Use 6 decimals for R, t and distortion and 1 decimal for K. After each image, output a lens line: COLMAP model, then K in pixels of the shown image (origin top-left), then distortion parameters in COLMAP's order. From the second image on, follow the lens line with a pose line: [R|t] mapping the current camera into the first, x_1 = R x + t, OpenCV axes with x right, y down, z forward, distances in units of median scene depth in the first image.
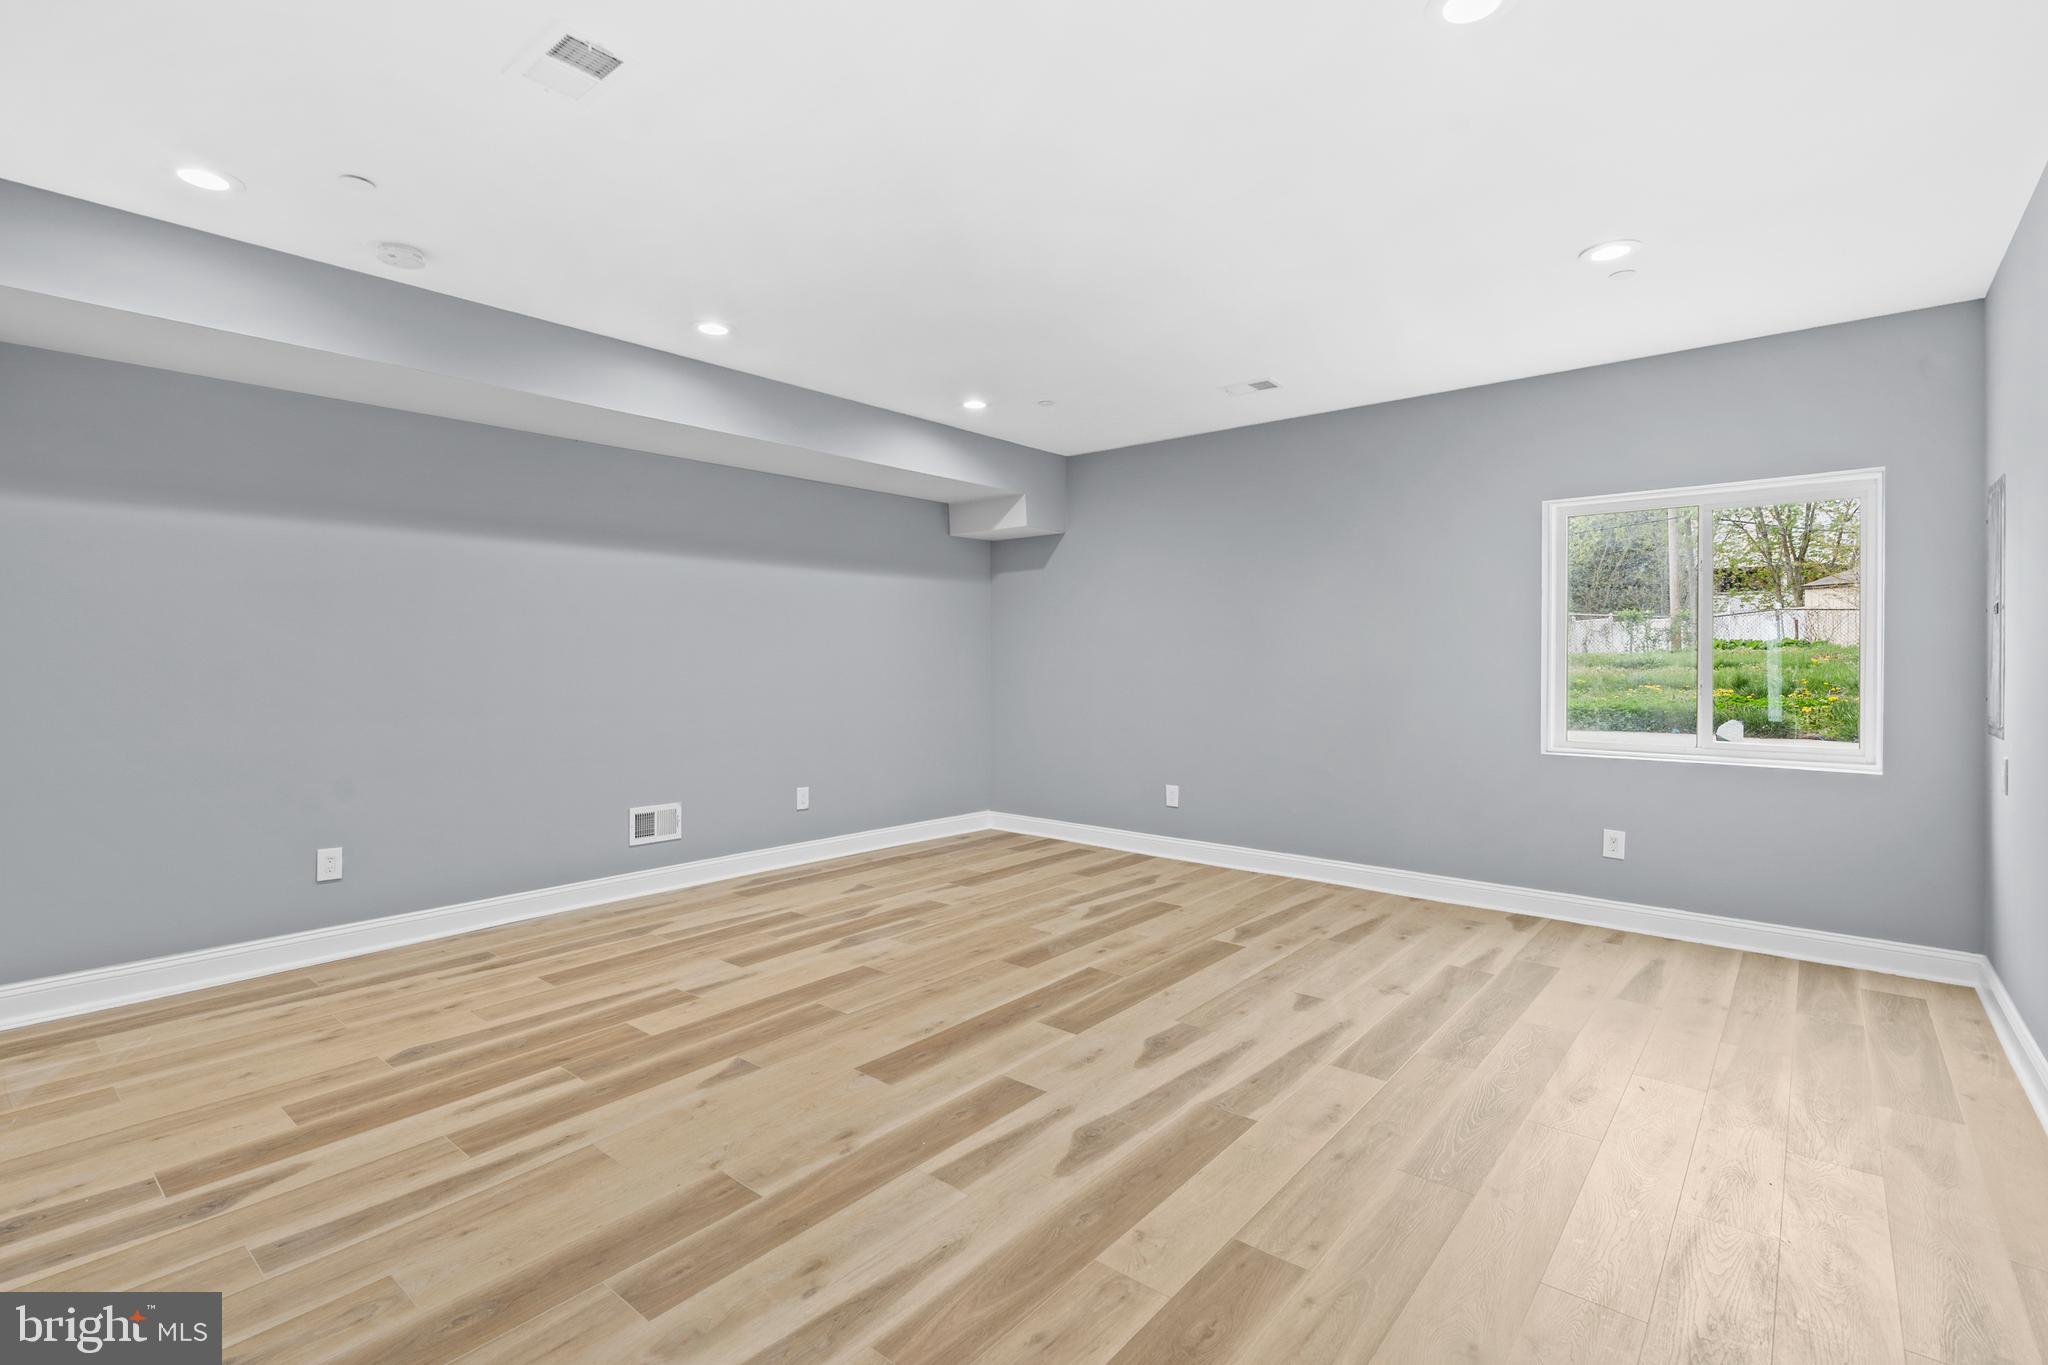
lens RADIAL K [[944.8, 0, 1017.9], [0, 944.8, 678.3], [0, 0, 1]] dist [-0.001010, 0.000515]
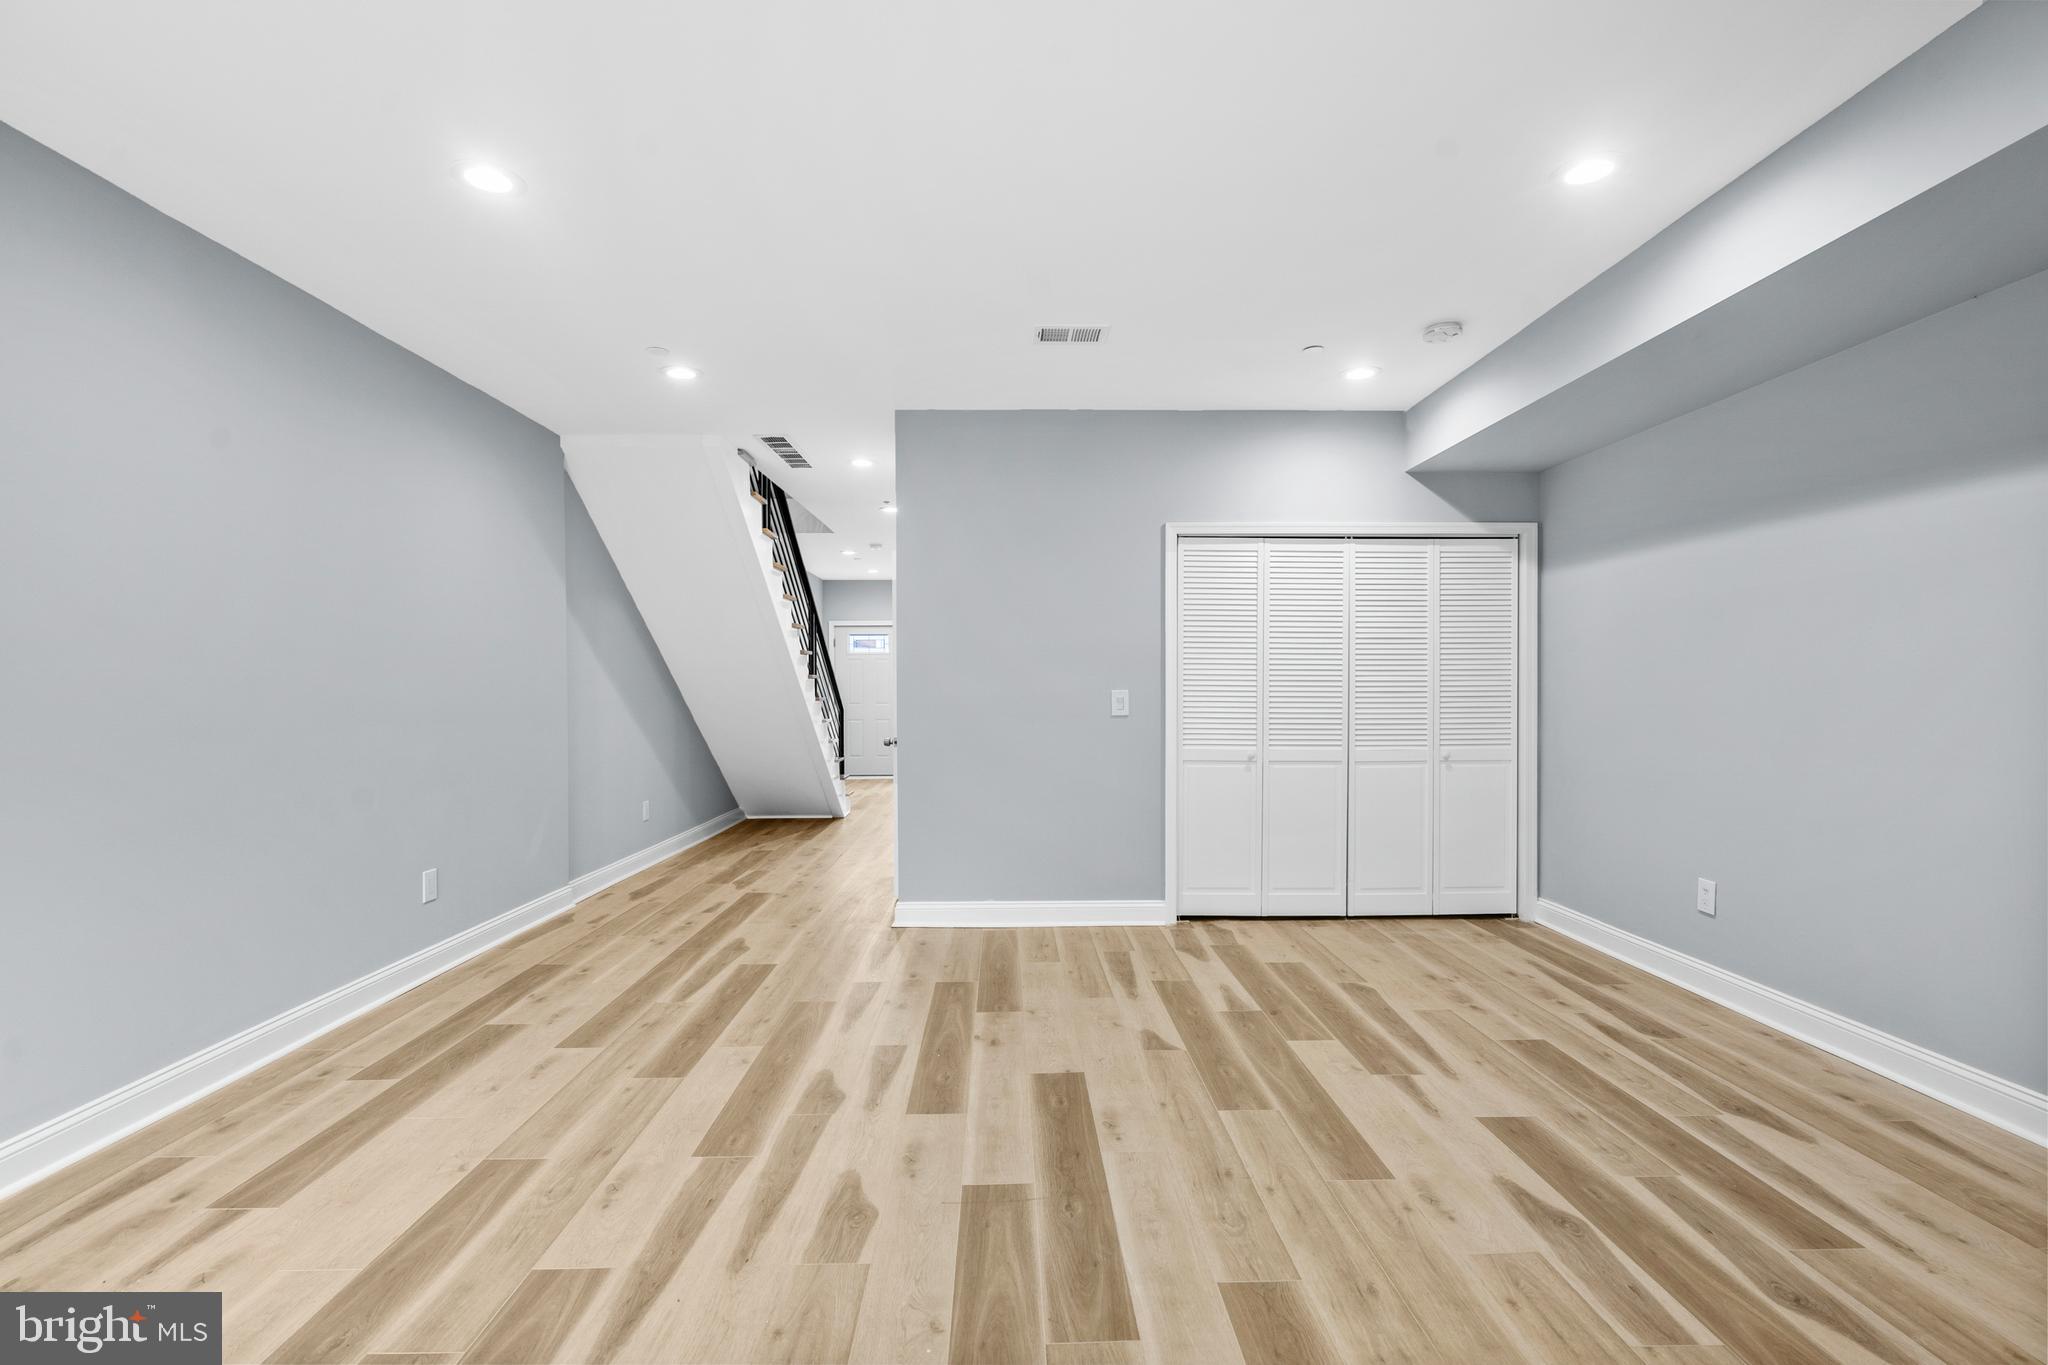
lens RADIAL K [[944.8, 0, 1017.9], [0, 944.8, 678.3], [0, 0, 1]] dist [-0.001010, 0.000515]
pose [[-0.755626, 0.005645, -0.654980, 0.532910], [-0.006051, 0.999860, 0.015598, -0.037484], [0.654976, 0.015749, -0.755486, 1.634546]]
